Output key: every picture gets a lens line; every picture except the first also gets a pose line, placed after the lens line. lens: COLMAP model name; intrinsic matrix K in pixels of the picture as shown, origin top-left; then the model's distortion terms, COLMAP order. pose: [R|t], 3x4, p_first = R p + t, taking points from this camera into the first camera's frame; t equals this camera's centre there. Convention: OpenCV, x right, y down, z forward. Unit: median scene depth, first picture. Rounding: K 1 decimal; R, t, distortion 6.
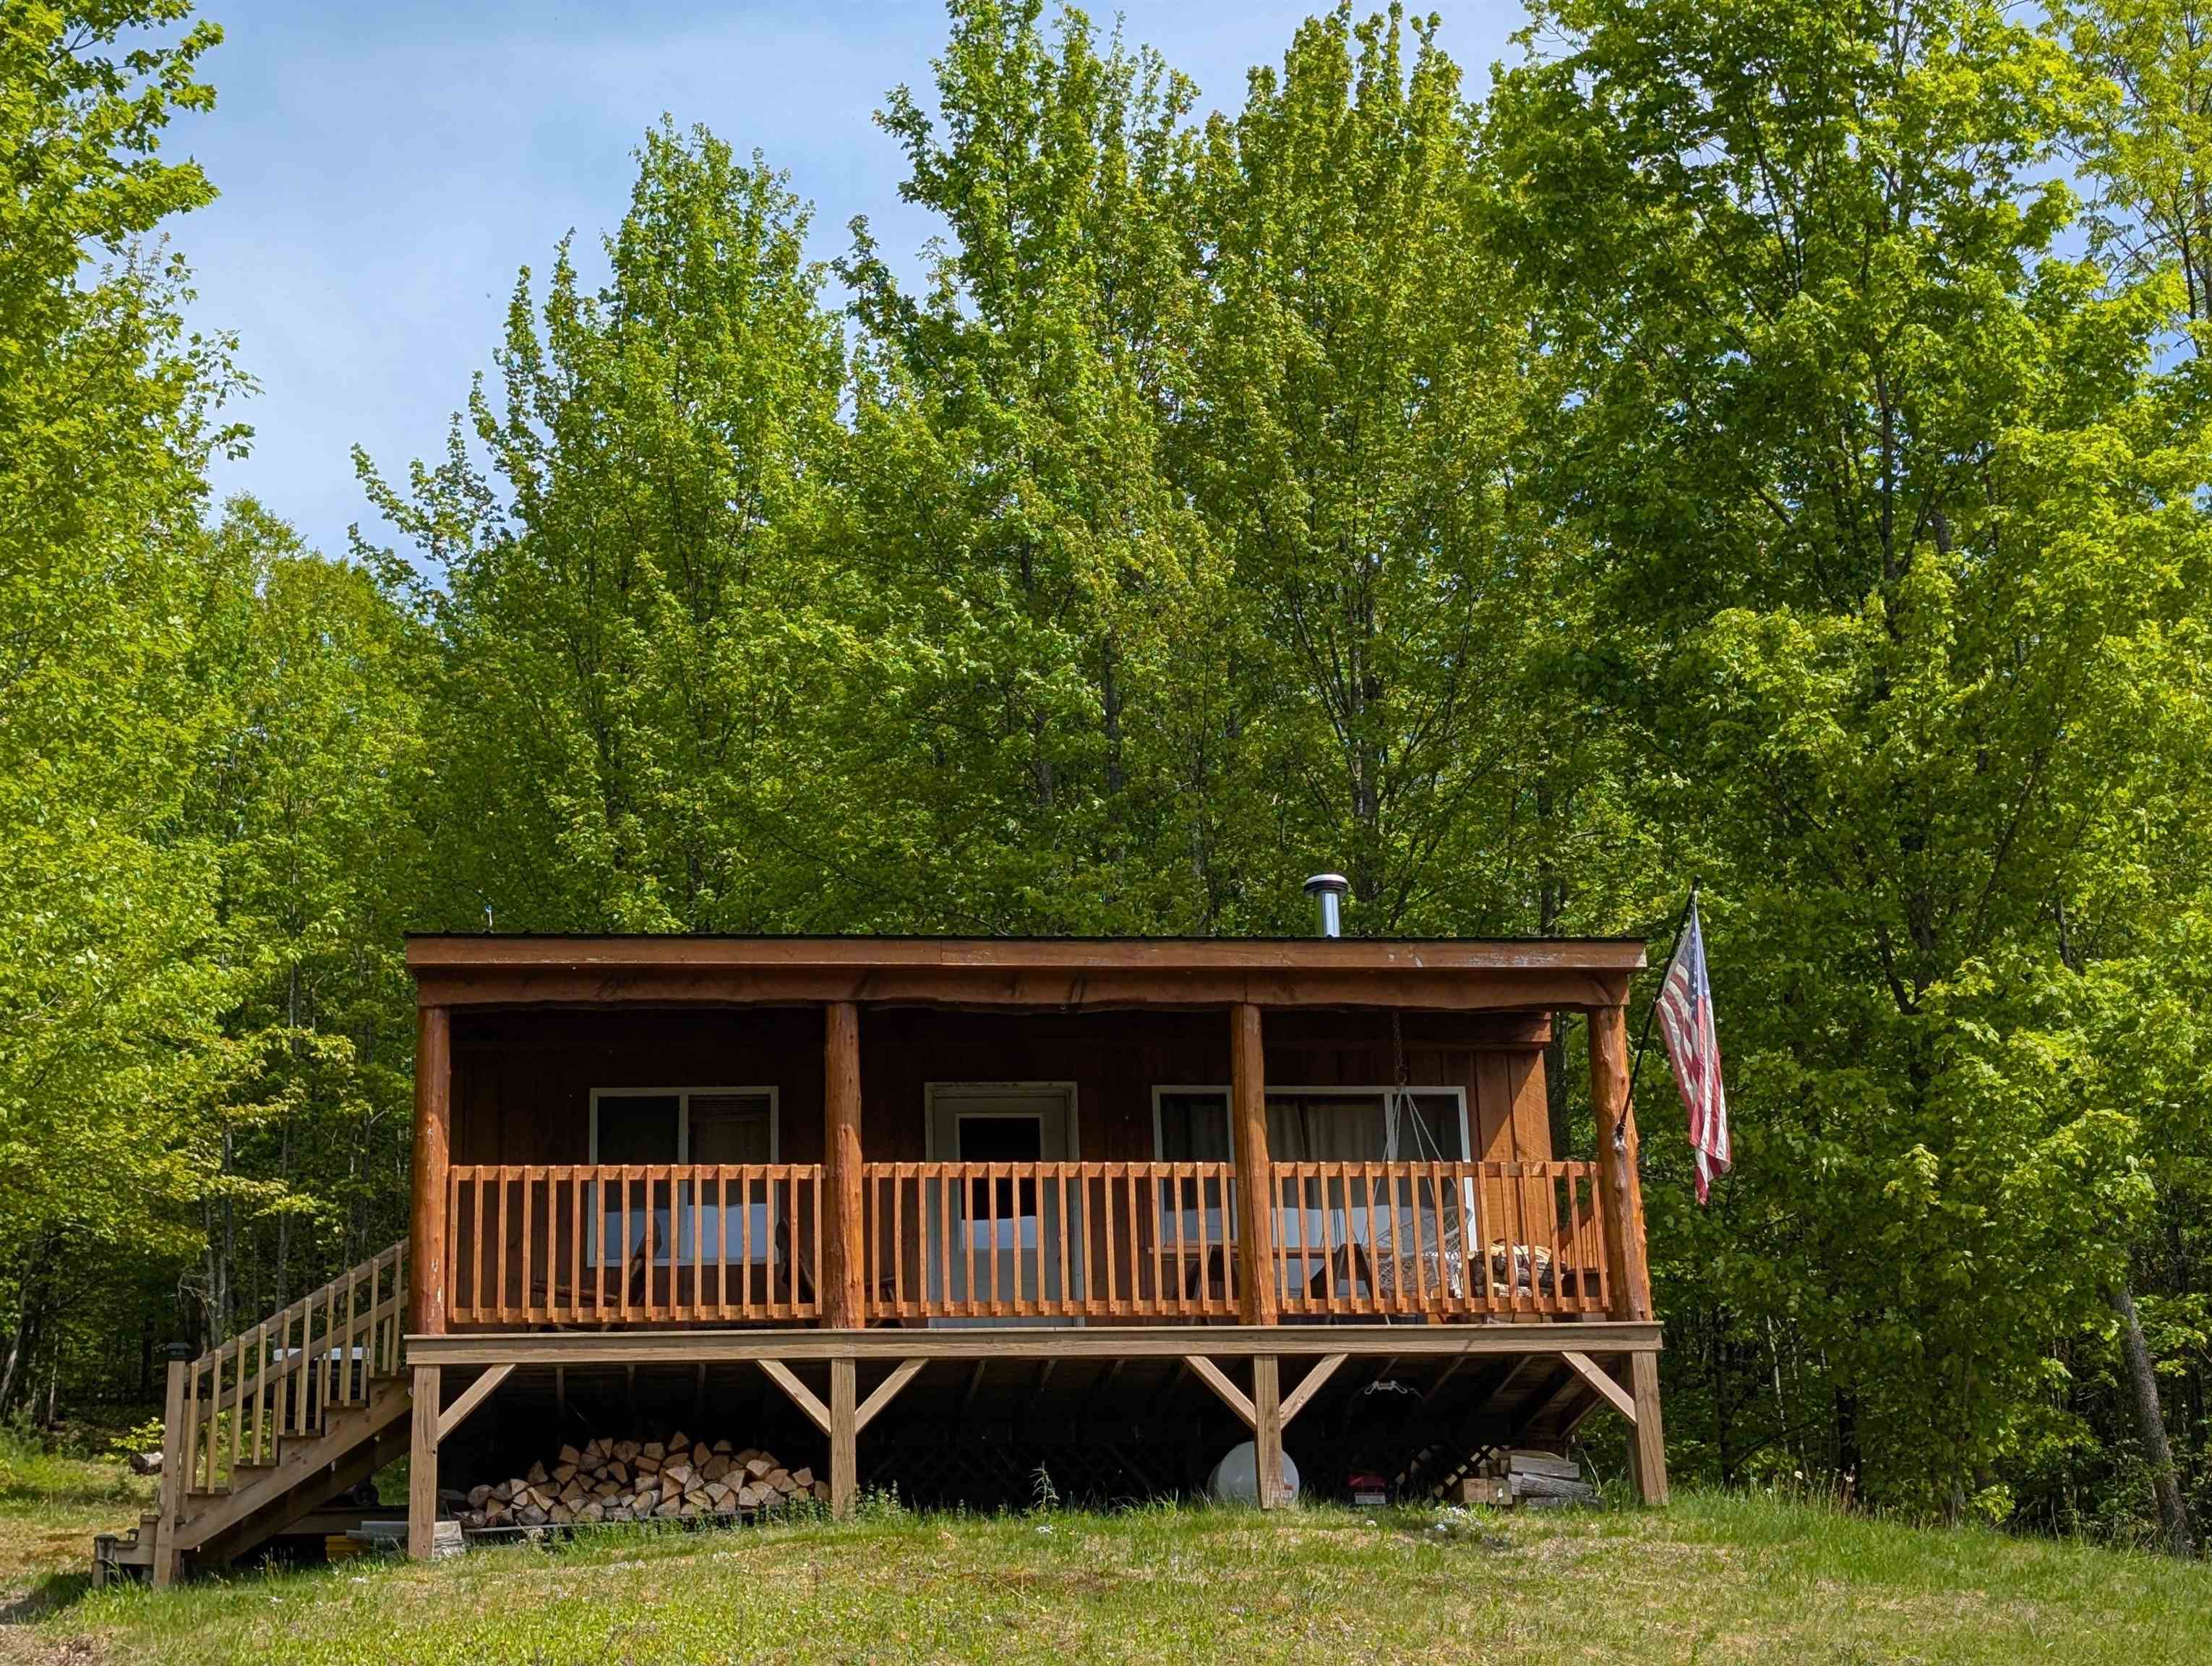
lens RADIAL K [[2803.6, 0, 1172.6], [0, 2803.6, 902.6], [0, 0, 1]] dist [0.061759, -0.030635]
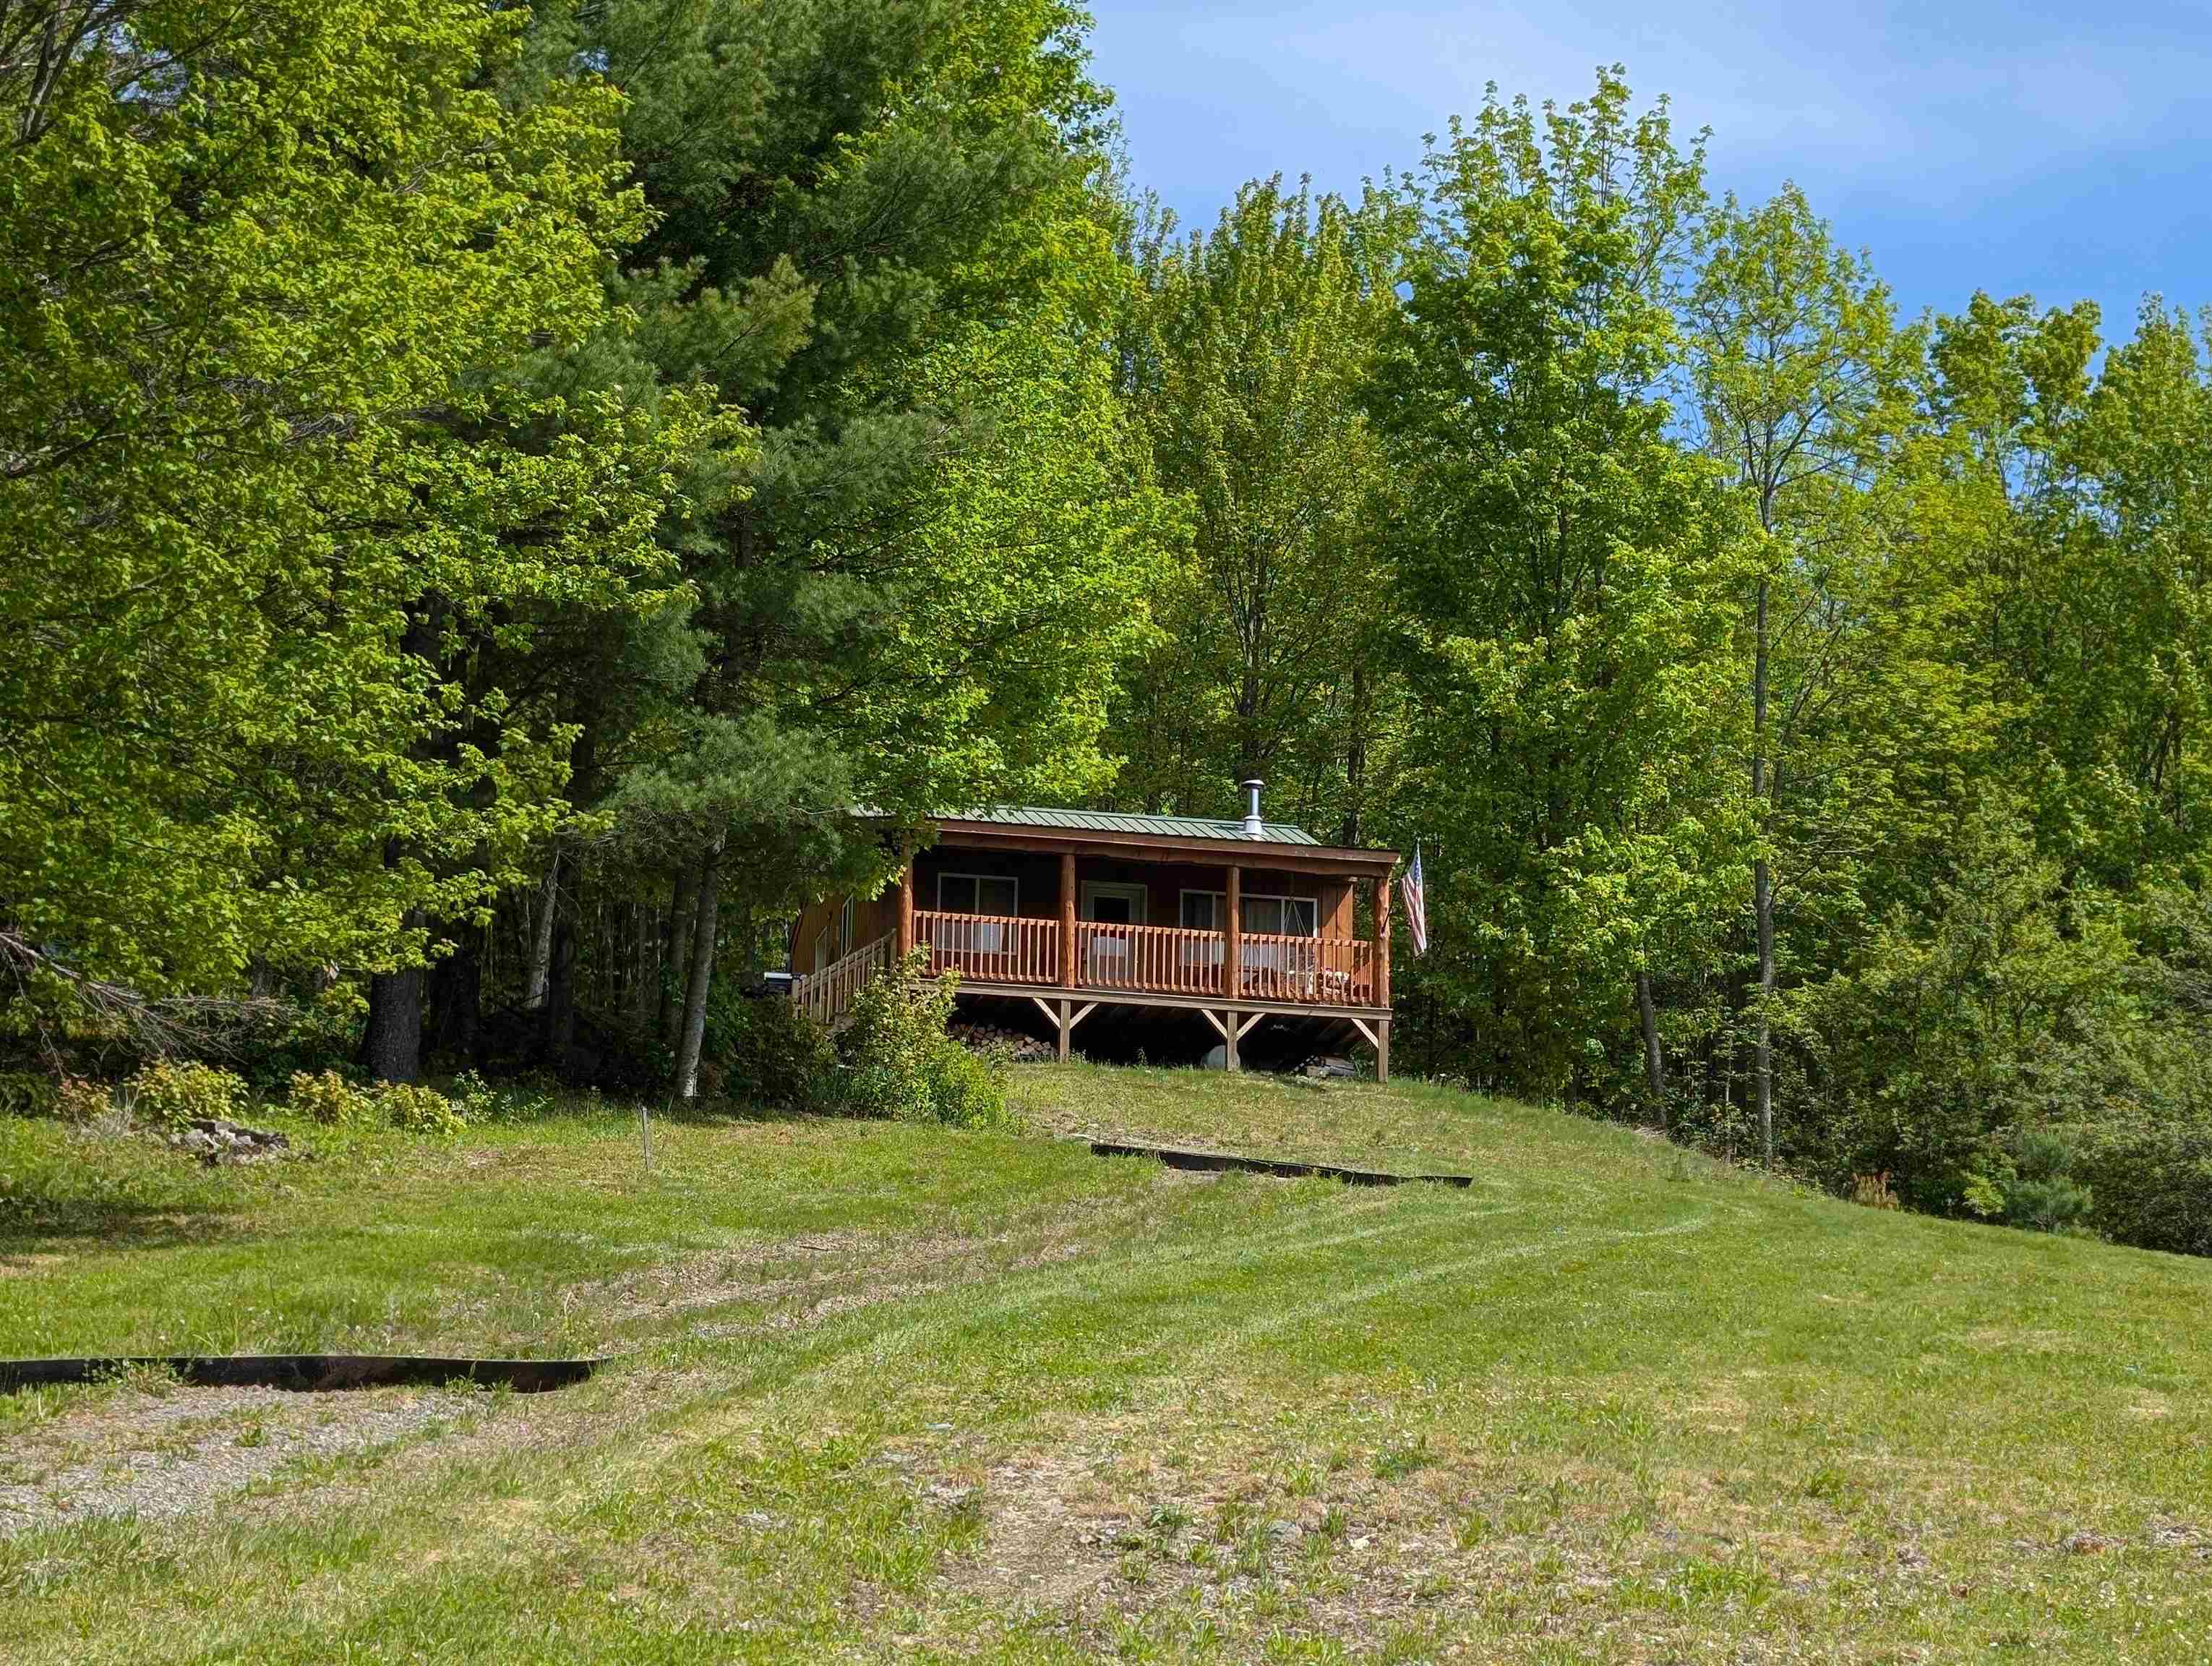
lens RADIAL K [[4205.1, 0, 1106.0], [0, 4205.1, 833.0], [0, 0, 1]] dist [0.150621, -0.525036]
pose [[0.992220, 0.077100, 0.097747, -0.445247], [-0.087913, 0.989855, 0.111618, -0.391017], [-0.088149, -0.119343, 0.988932, -2.592430]]
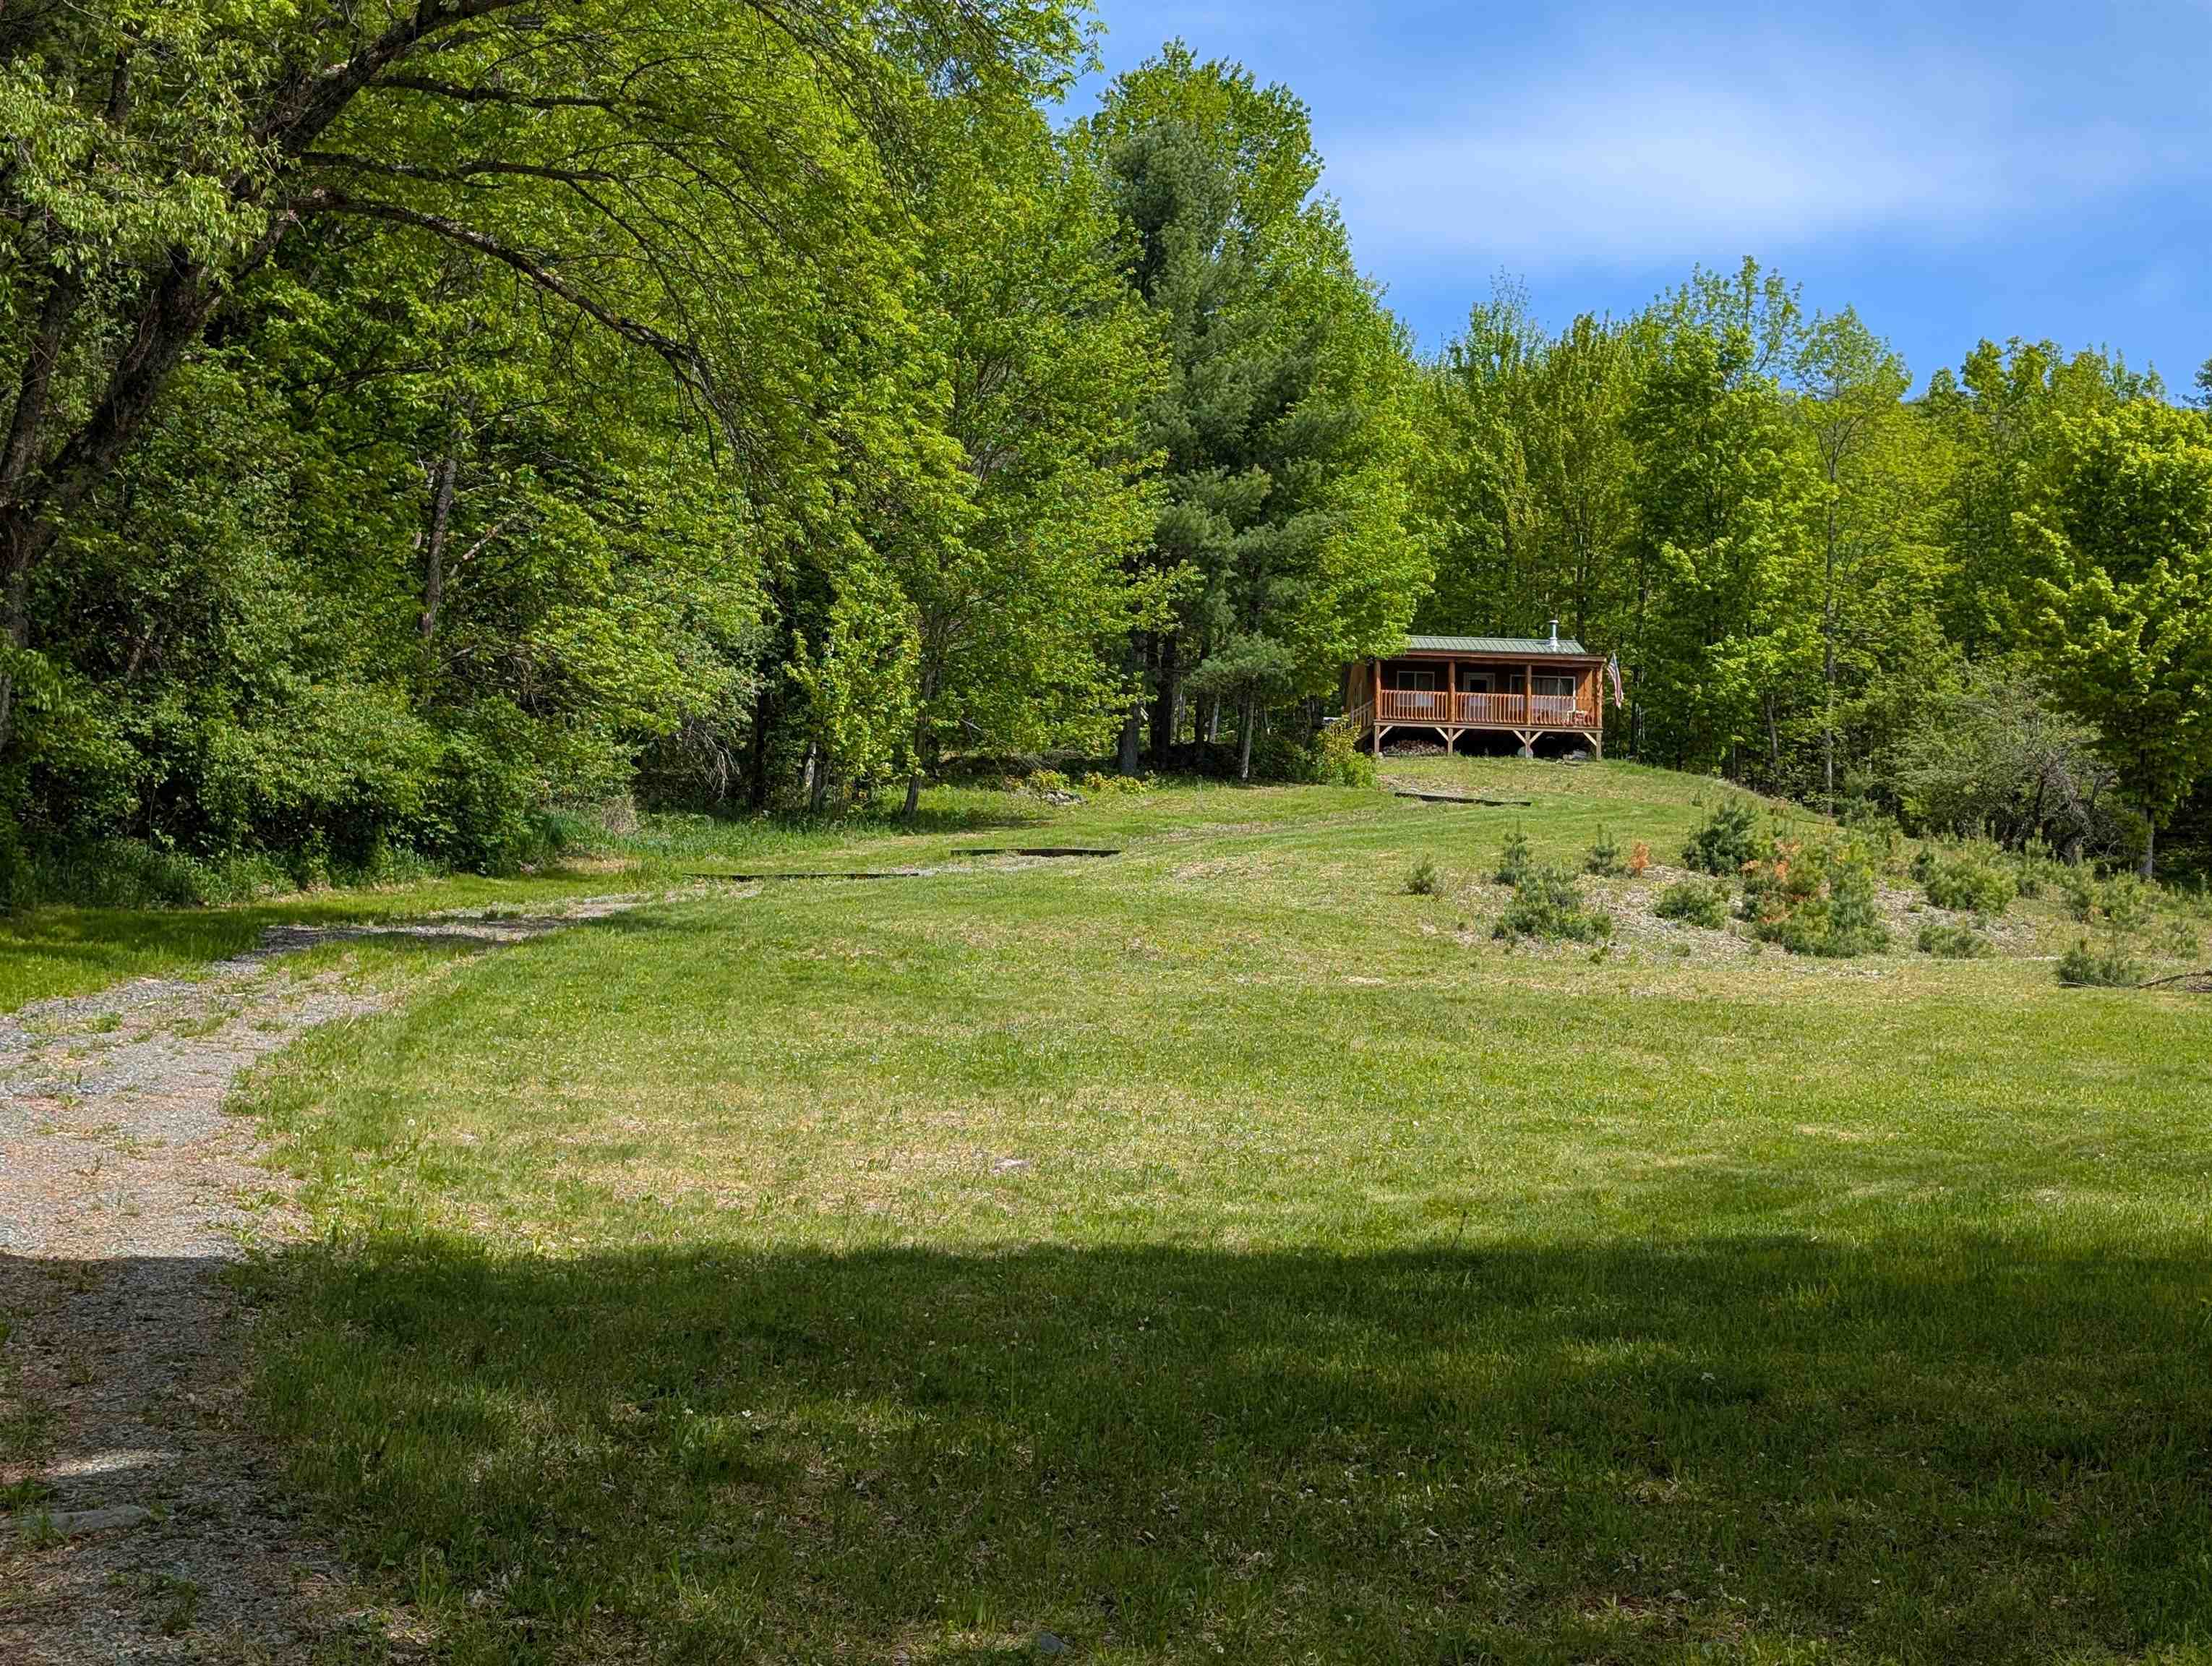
lens RADIAL K [[4205.1, 0, 1106.0], [0, 4205.1, 833.0], [0, 0, 1]] dist [0.150621, -0.525036]
pose [[0.988474, 0.053187, -0.141741, 0.390728], [-0.022780, 0.977850, 0.208066, -1.320747], [0.149668, -0.202439, 0.967790, -7.039947]]
